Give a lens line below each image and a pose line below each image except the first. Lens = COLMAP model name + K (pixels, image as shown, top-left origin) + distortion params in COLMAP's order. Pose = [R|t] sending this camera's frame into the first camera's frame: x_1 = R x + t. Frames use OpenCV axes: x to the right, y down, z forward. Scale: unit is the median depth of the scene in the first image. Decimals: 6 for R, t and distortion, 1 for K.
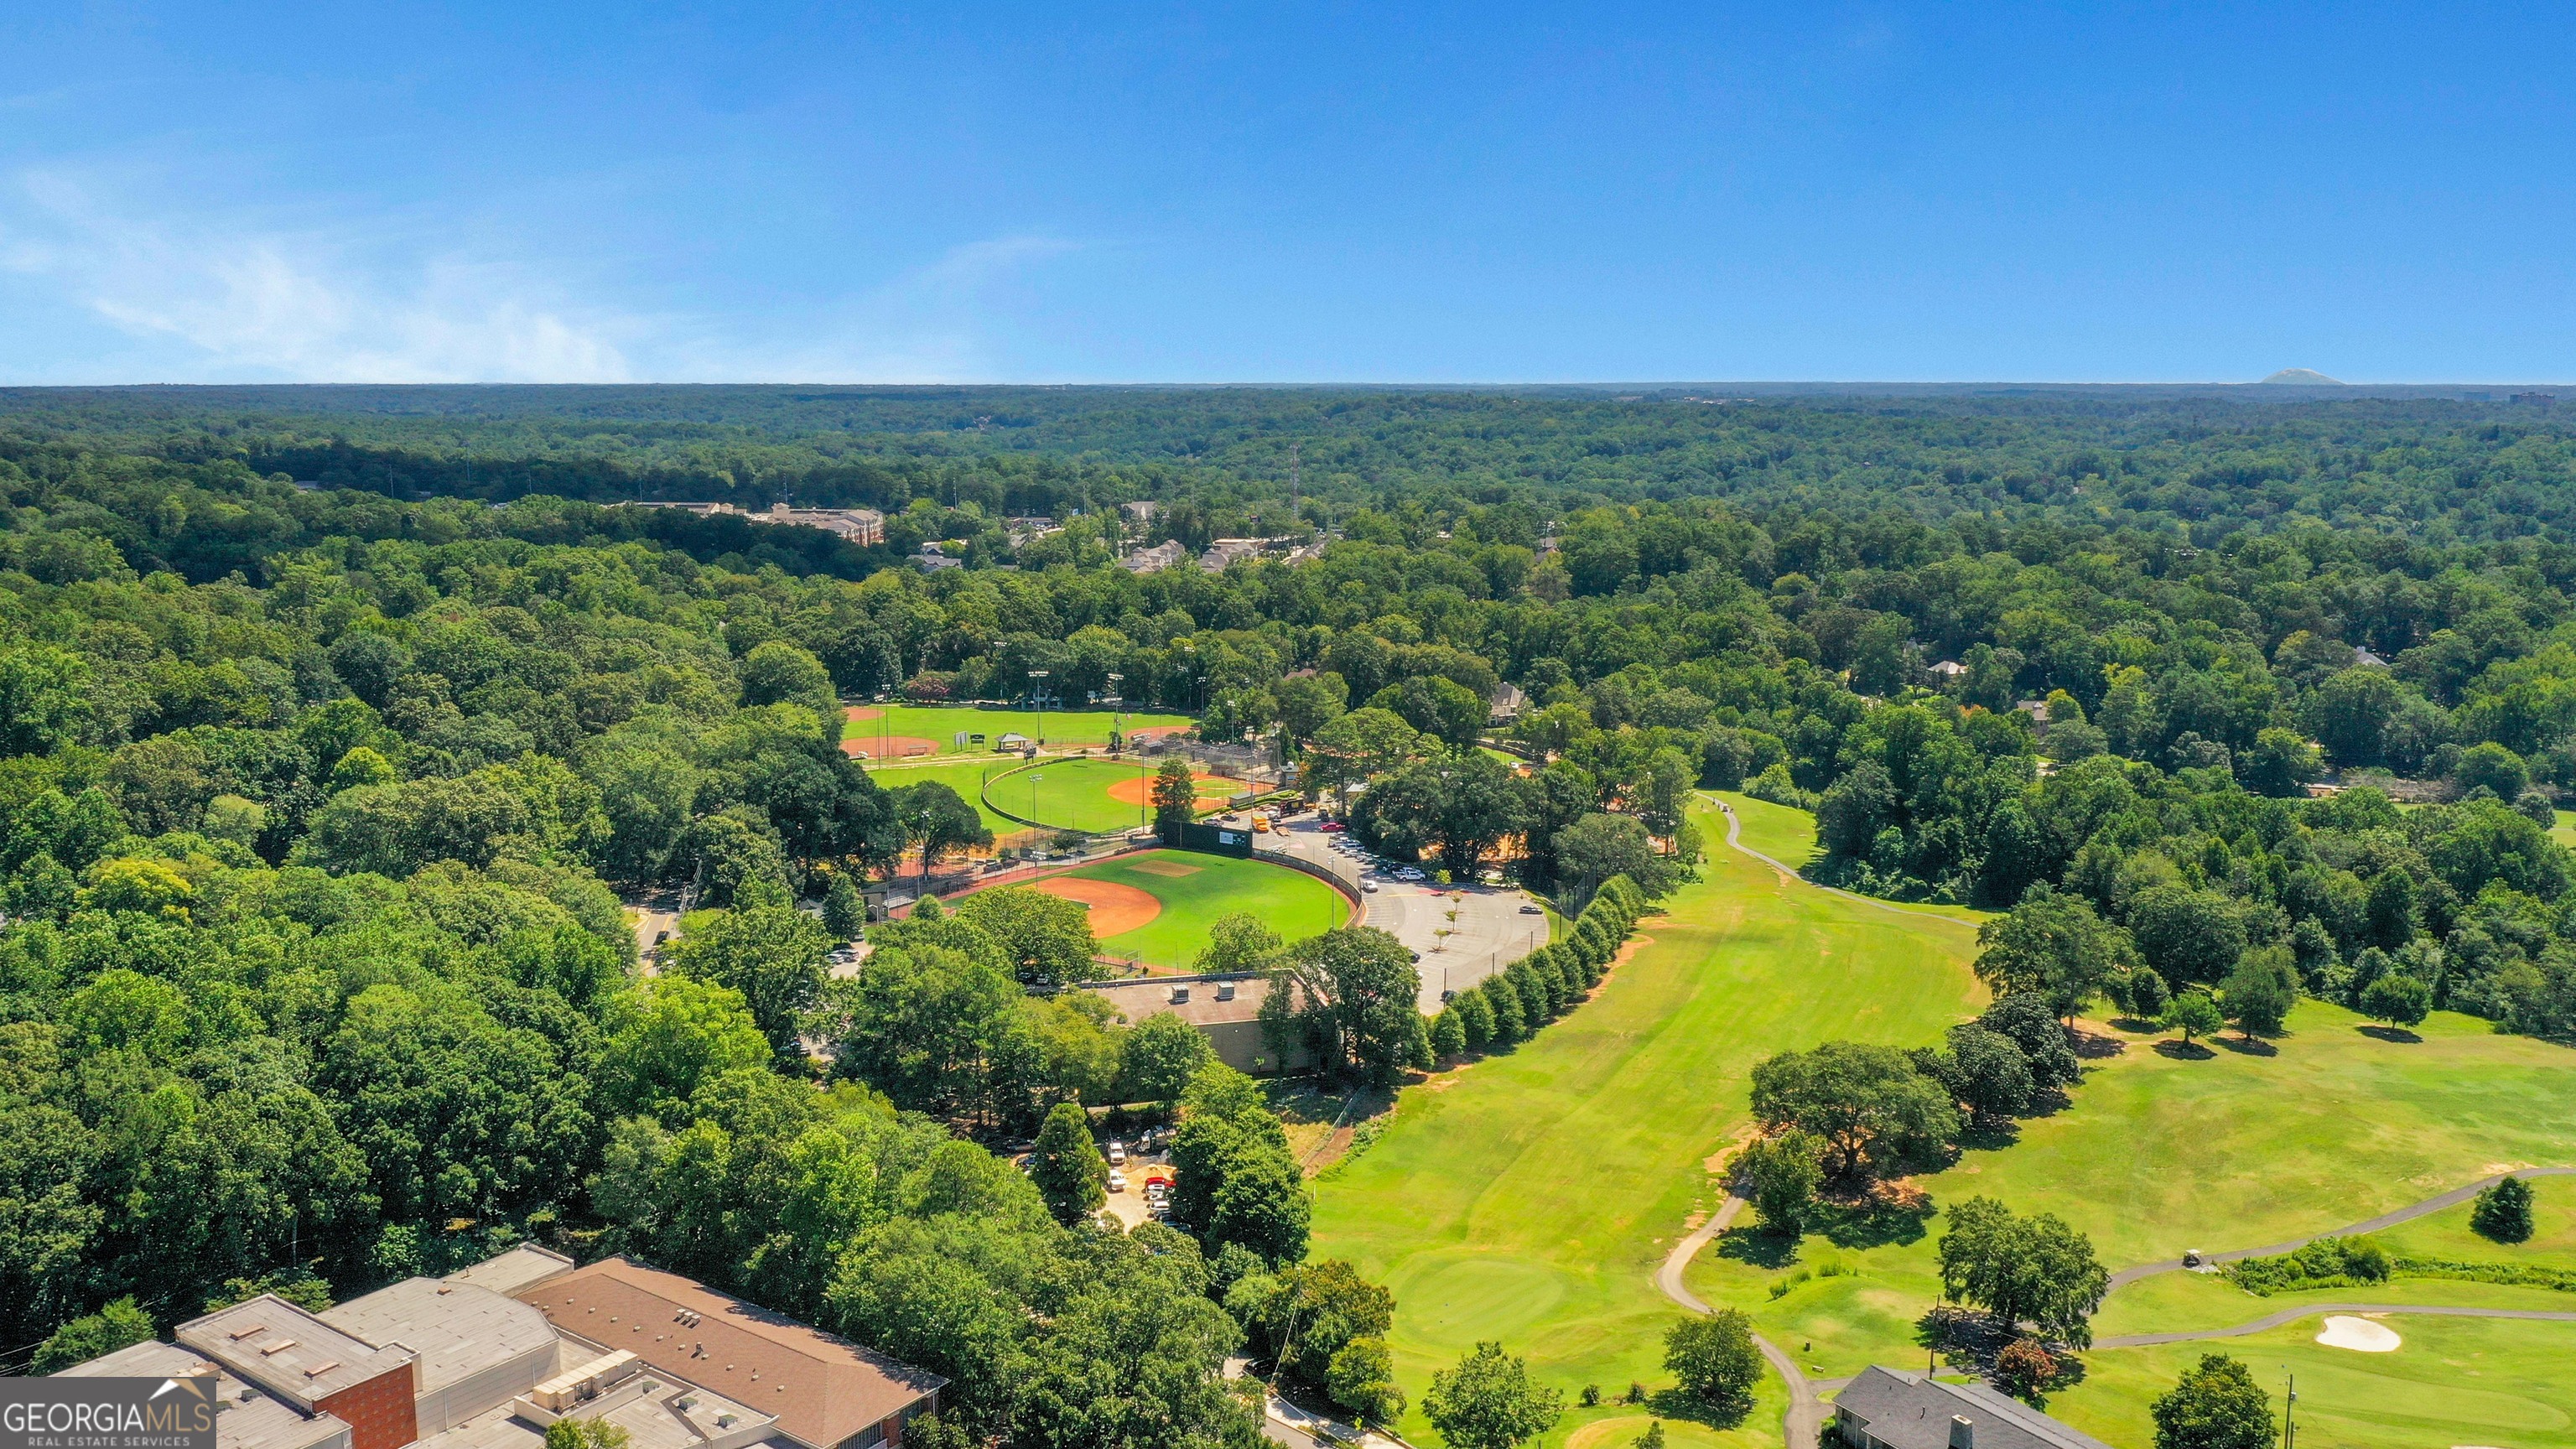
lens RADIAL K [[2107.1, 0, 1288.0], [0, 2107.1, 724.5], [0, 0, 1]] dist [-0.001933, -0.004313]
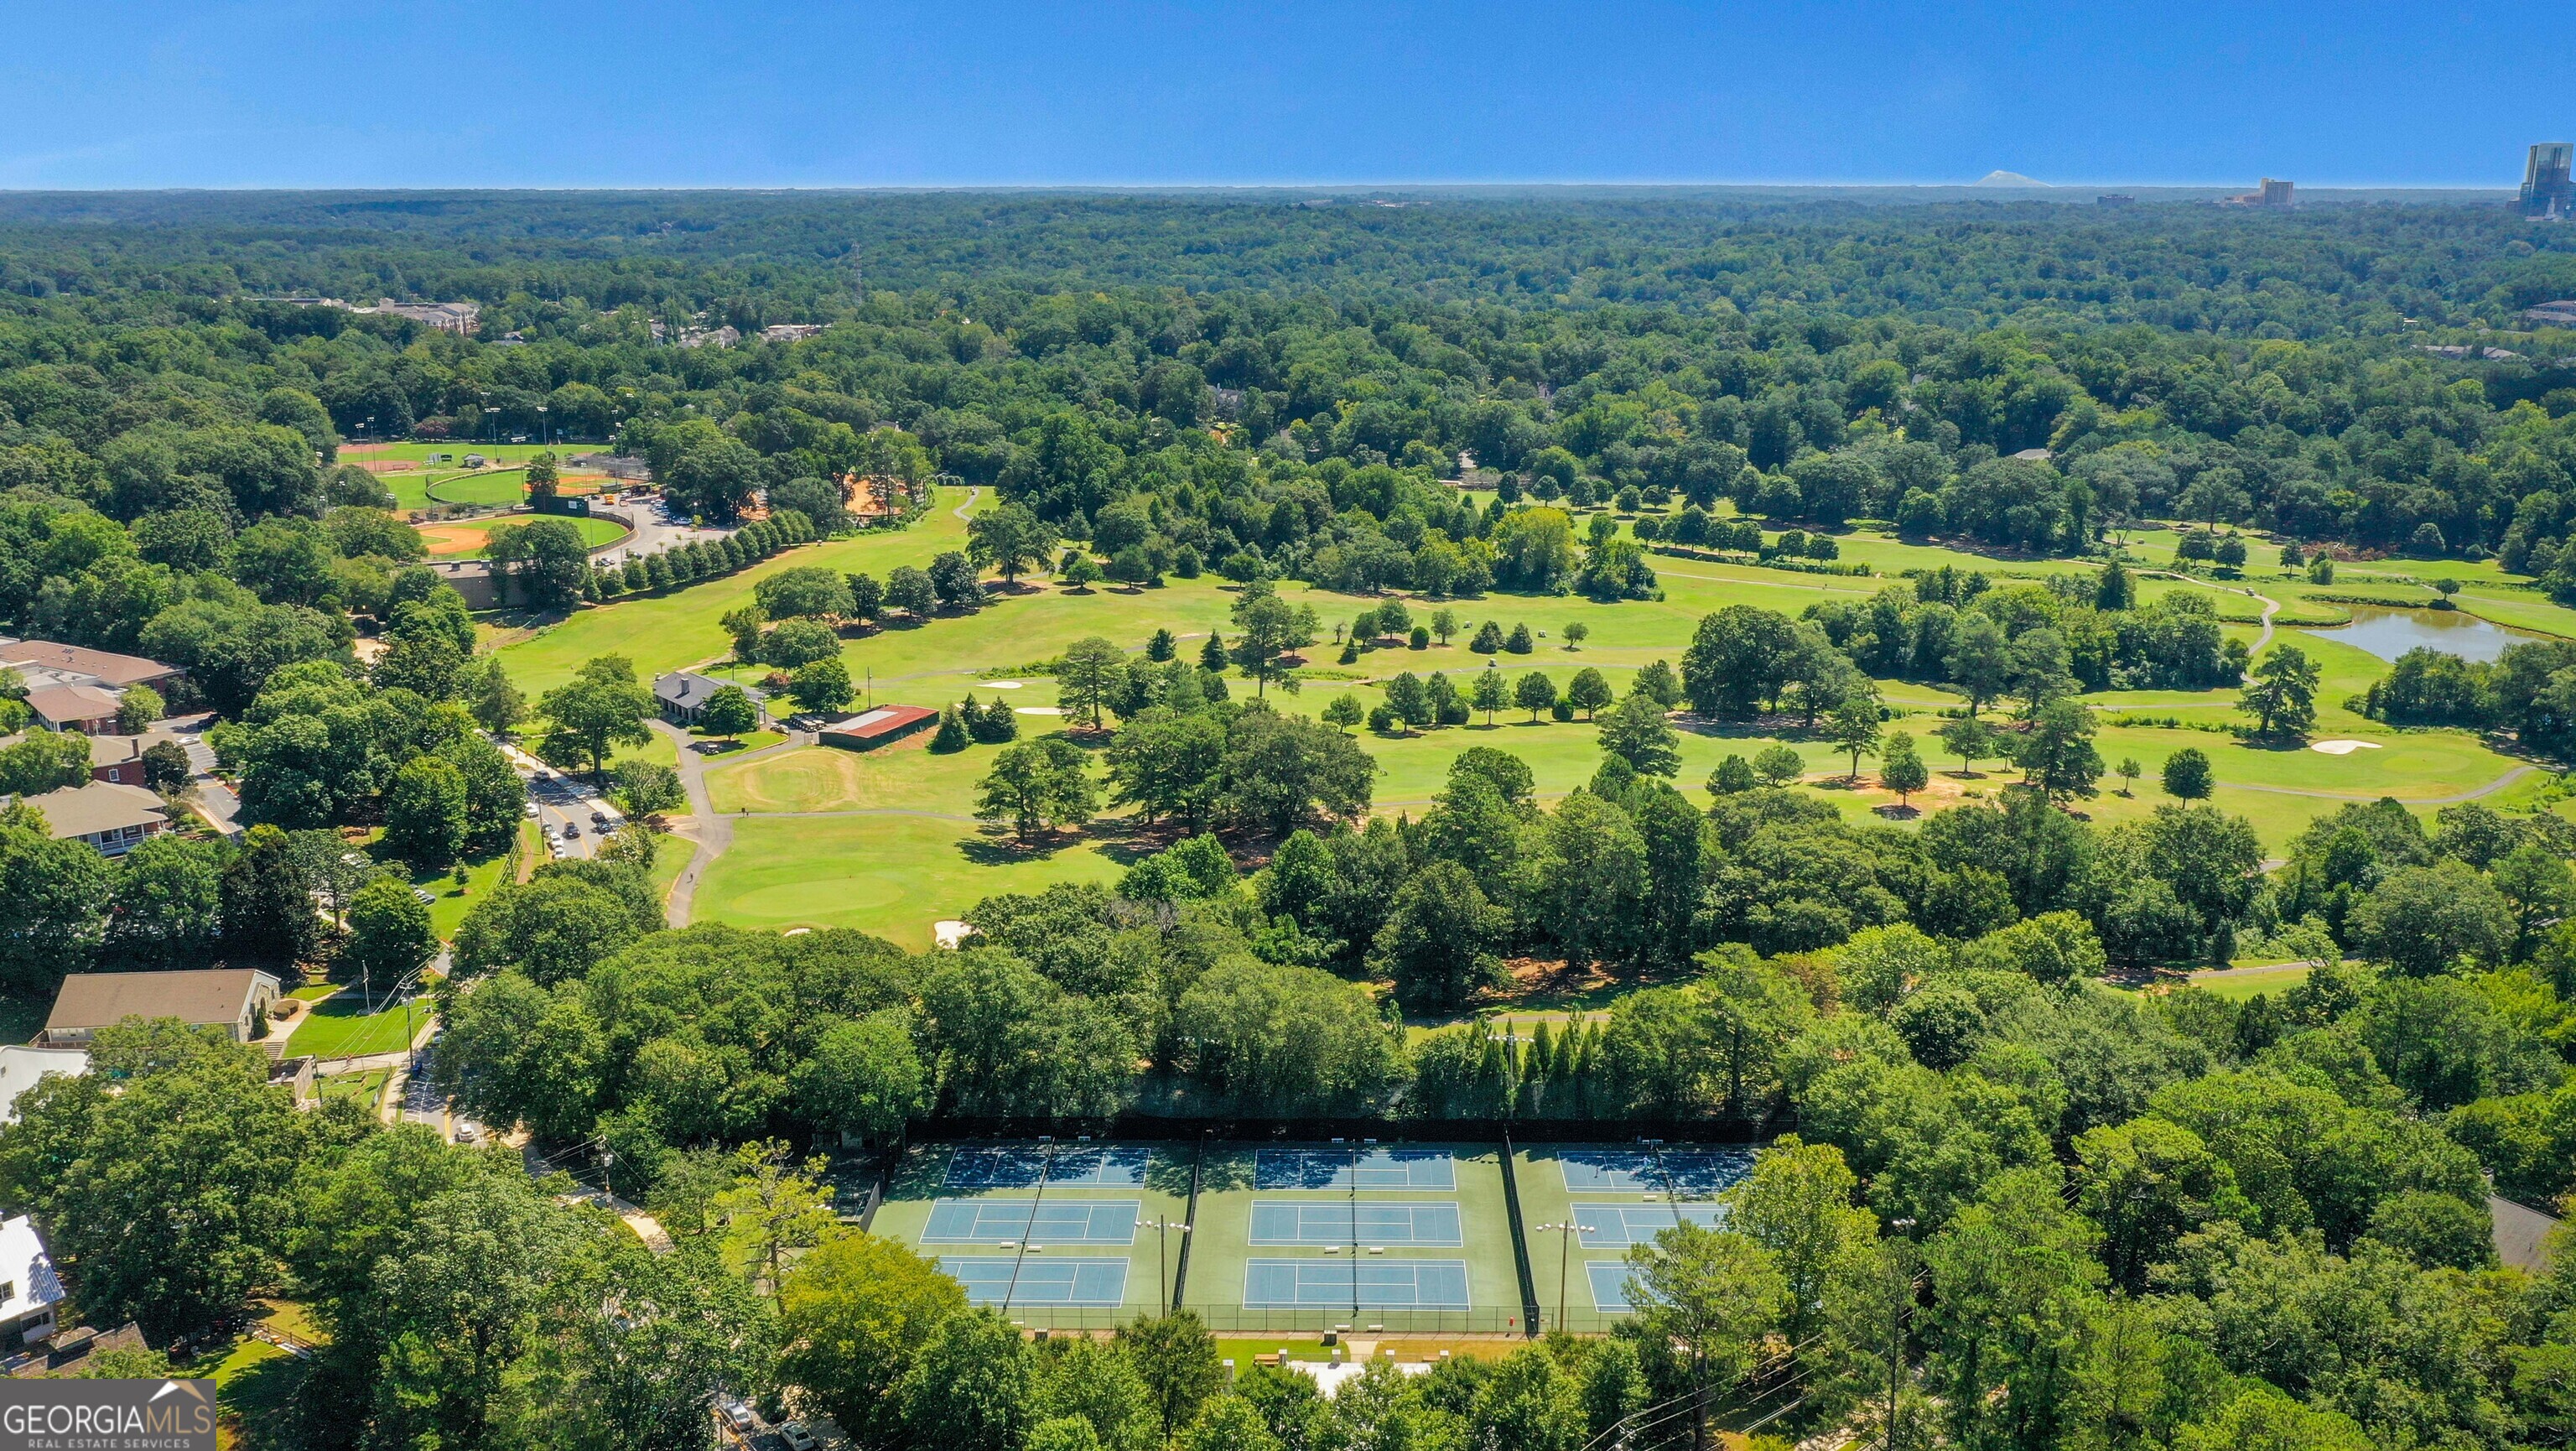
lens RADIAL K [[2107.4, 0, 1288.0], [0, 2107.4, 725.5], [0, 0, 1]] dist [-0.001933, -0.004313]
pose [[0.993836, -0.029433, 0.106878, 0.355197], [0.019725, 0.995675, 0.090781, 0.096696], [-0.109087, -0.088114, 0.990119, -0.620462]]
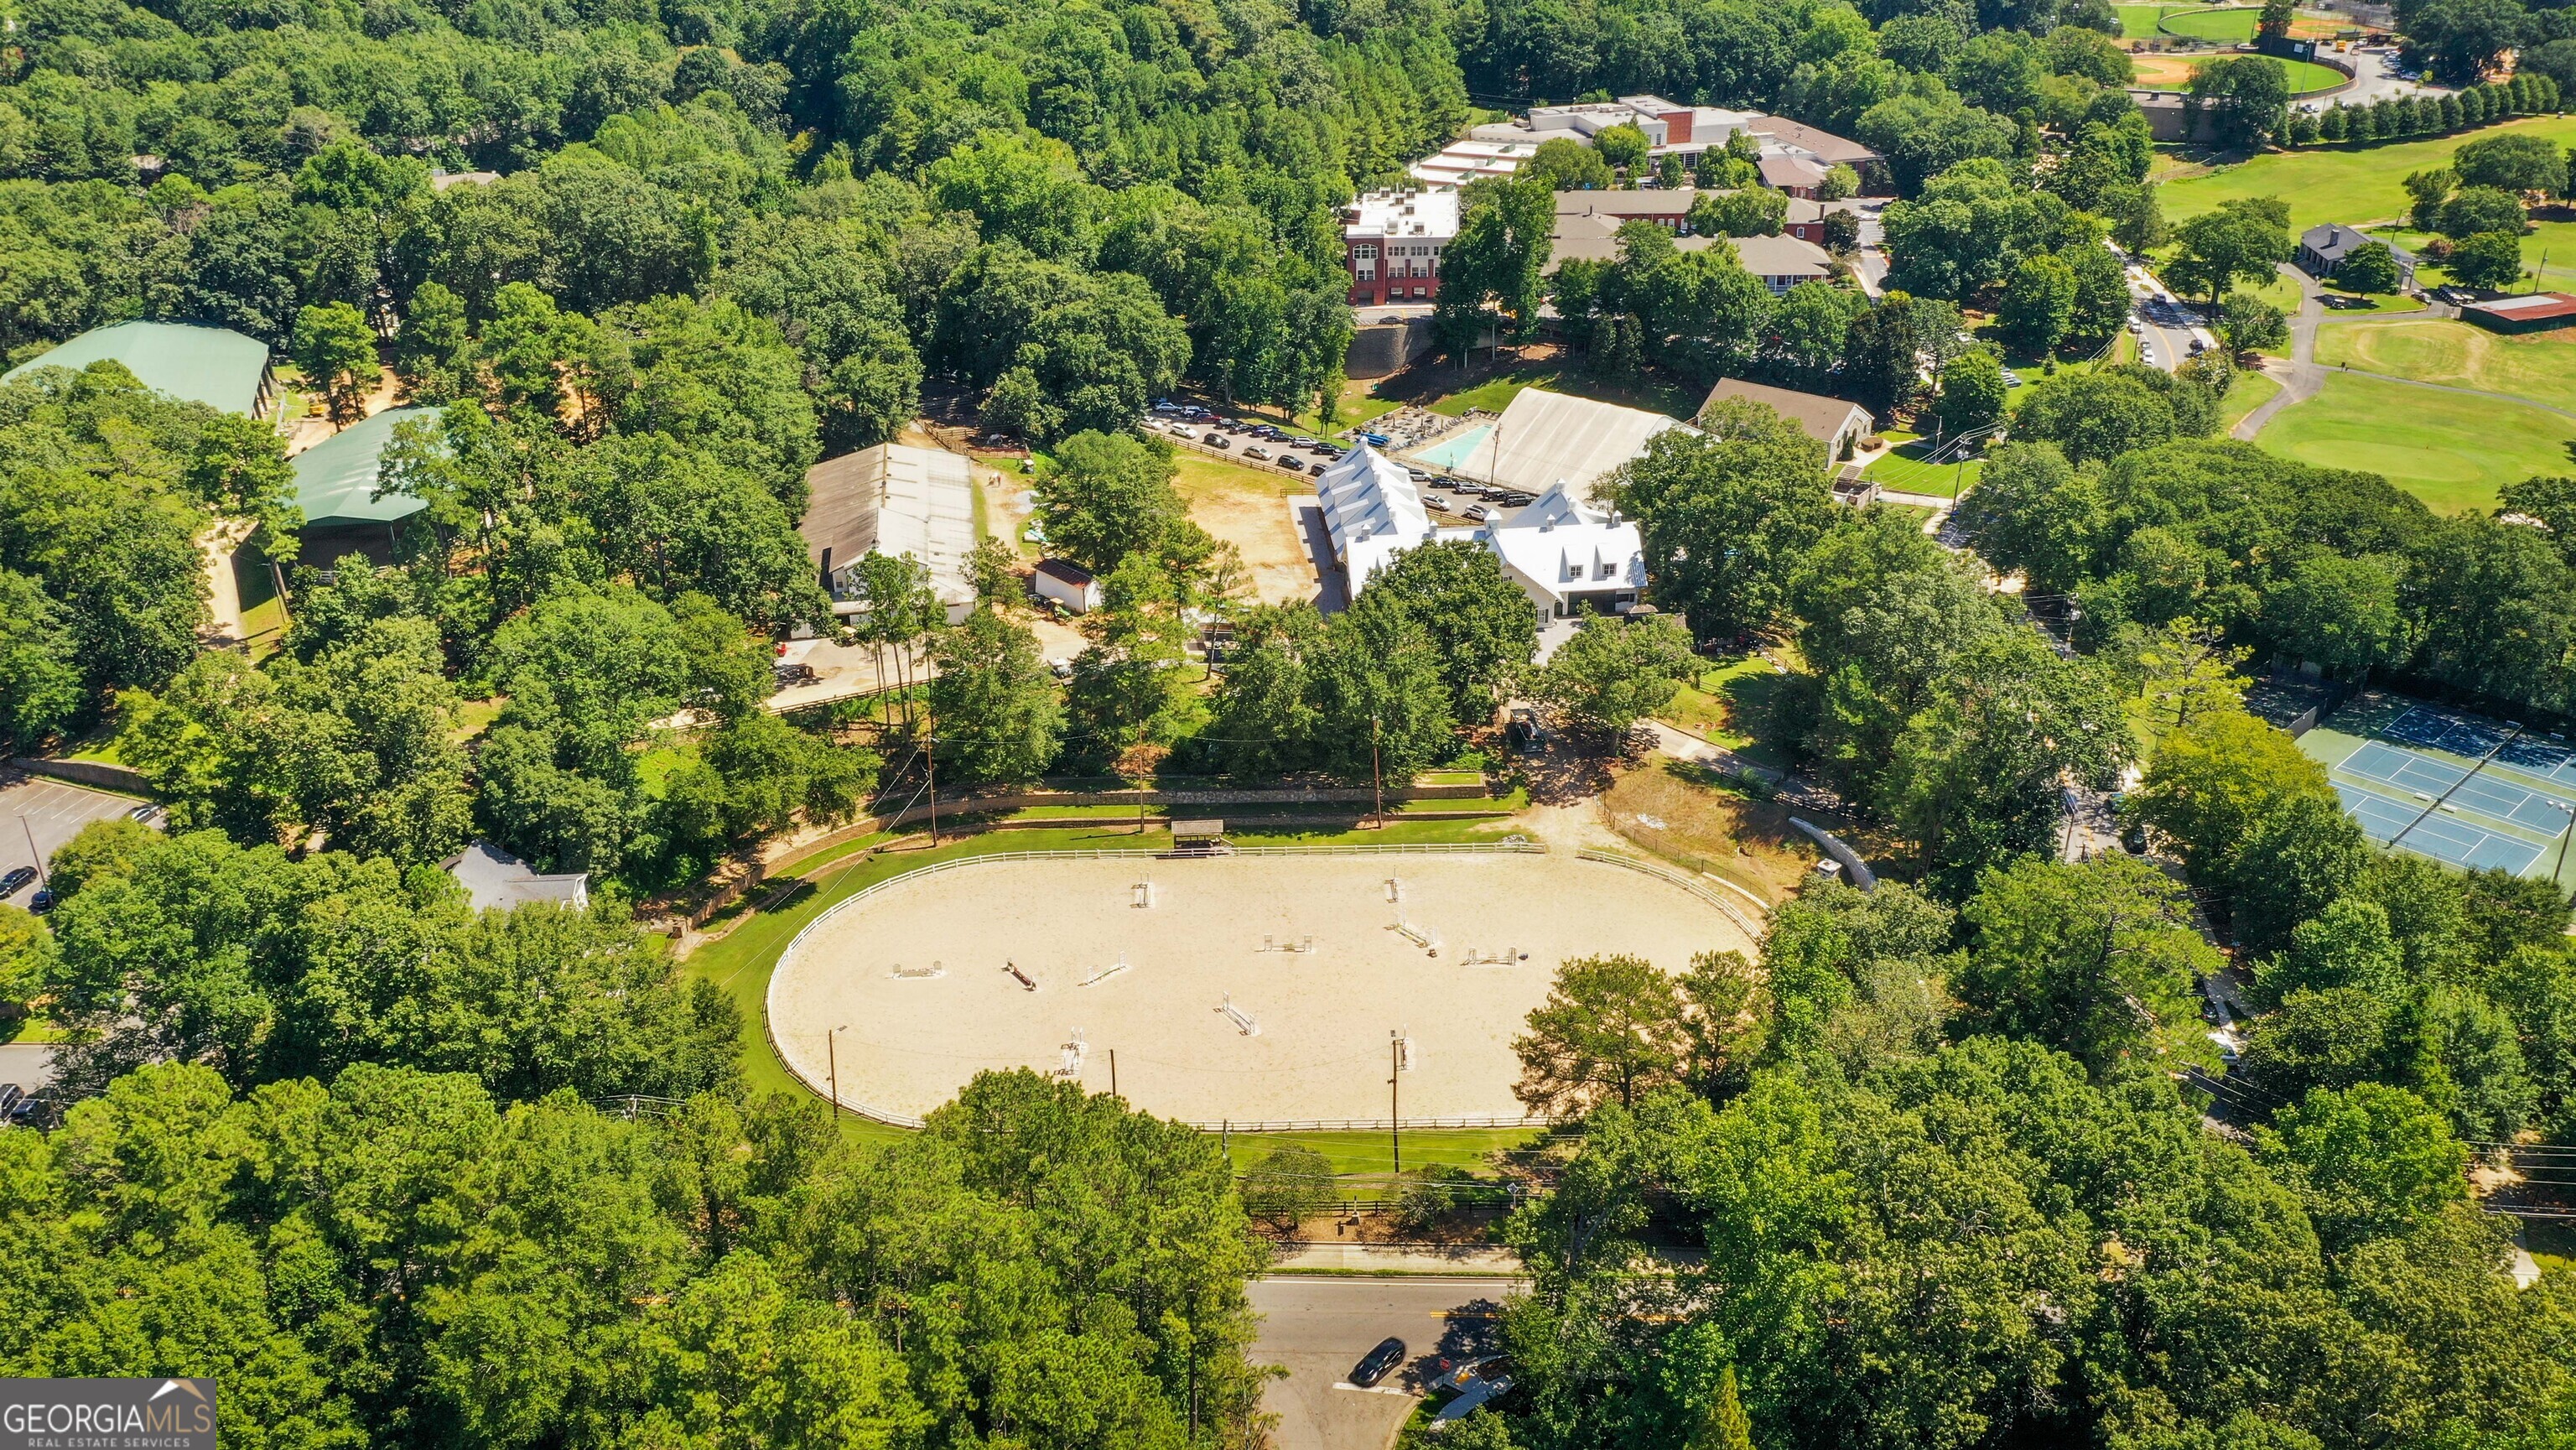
lens RADIAL K [[2107.3, 0, 1288.0], [0, 2107.3, 725.0], [0, 0, 1]] dist [-0.001933, -0.004313]
pose [[0.777598, 0.256274, -0.574165, 0.430830], [-0.082091, 0.946730, 0.311389, 0.114697], [0.623380, -0.195002, 0.757213, -0.702714]]
